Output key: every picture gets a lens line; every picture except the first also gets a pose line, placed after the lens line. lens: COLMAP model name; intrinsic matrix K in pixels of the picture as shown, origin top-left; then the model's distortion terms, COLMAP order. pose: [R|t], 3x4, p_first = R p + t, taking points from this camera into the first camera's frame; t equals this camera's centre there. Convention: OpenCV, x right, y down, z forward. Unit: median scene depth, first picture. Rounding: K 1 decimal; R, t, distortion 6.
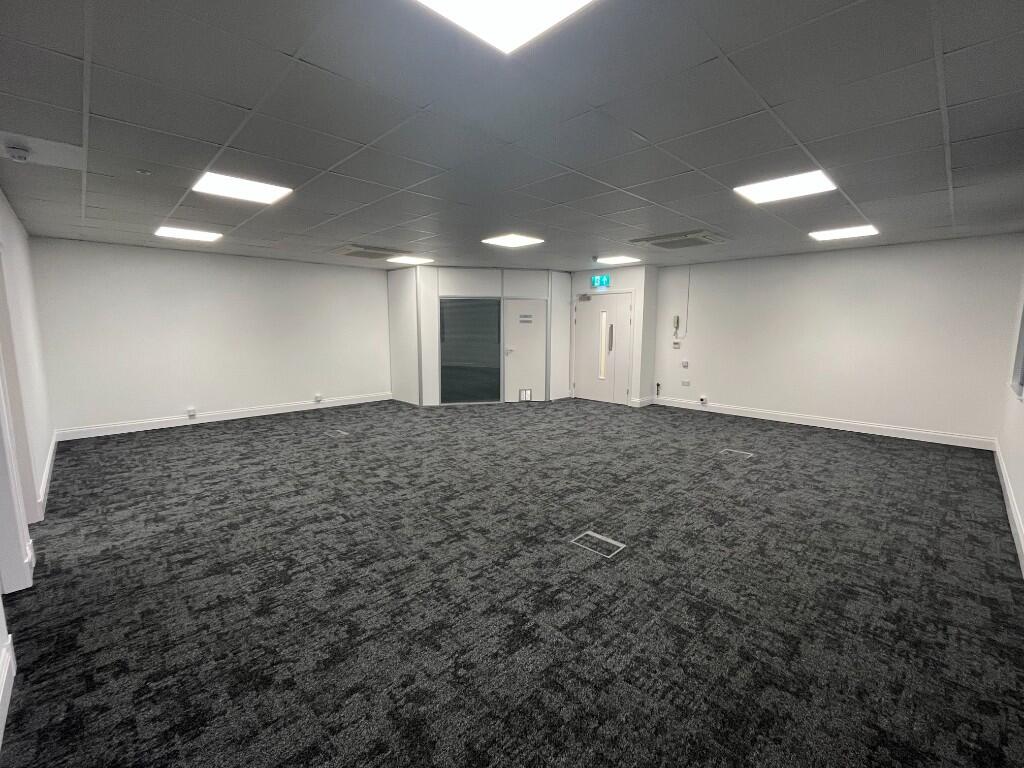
lens RADIAL K [[435.3, 0, 511.1], [0, 435.3, 384.3], [0, 0, 1]] dist [0.001493, -0.000093]
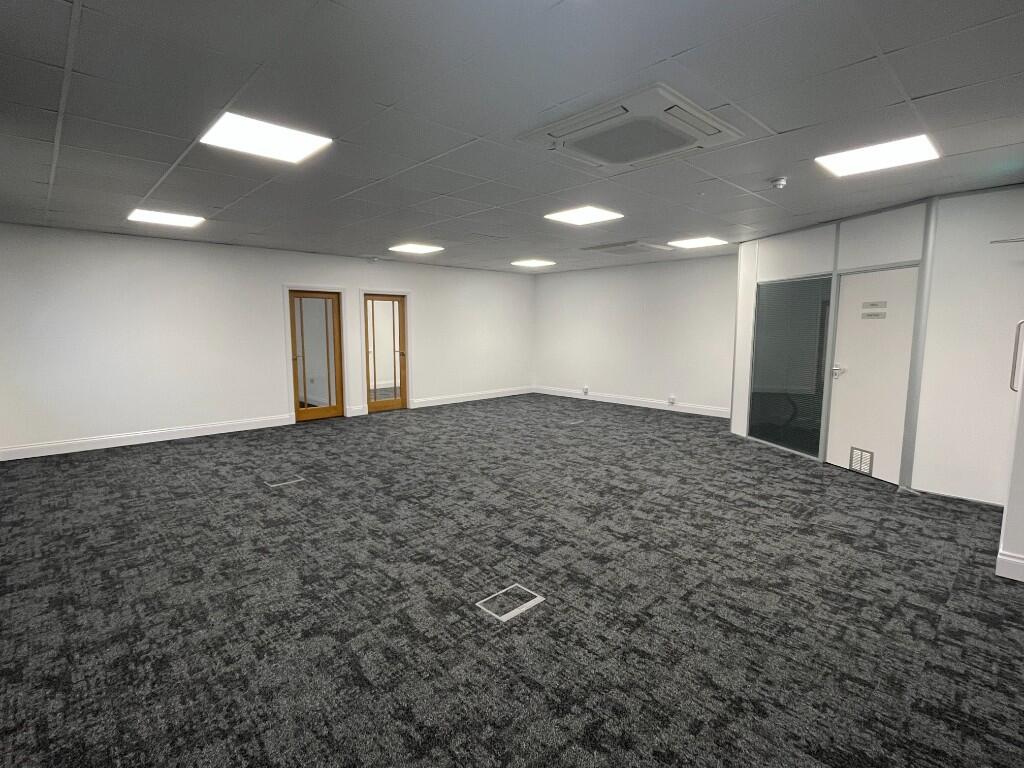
lens RADIAL K [[504.3, 0, 510.9], [0, 504.3, 384.6], [0, 0, 1]] dist [-0.002202, -0.000183]
pose [[-0.013529, 0.112944, -0.993509, 1.212684], [-0.134634, 0.984346, 0.113736, -0.146756], [0.990803, 0.135298, 0.001889, 1.162201]]
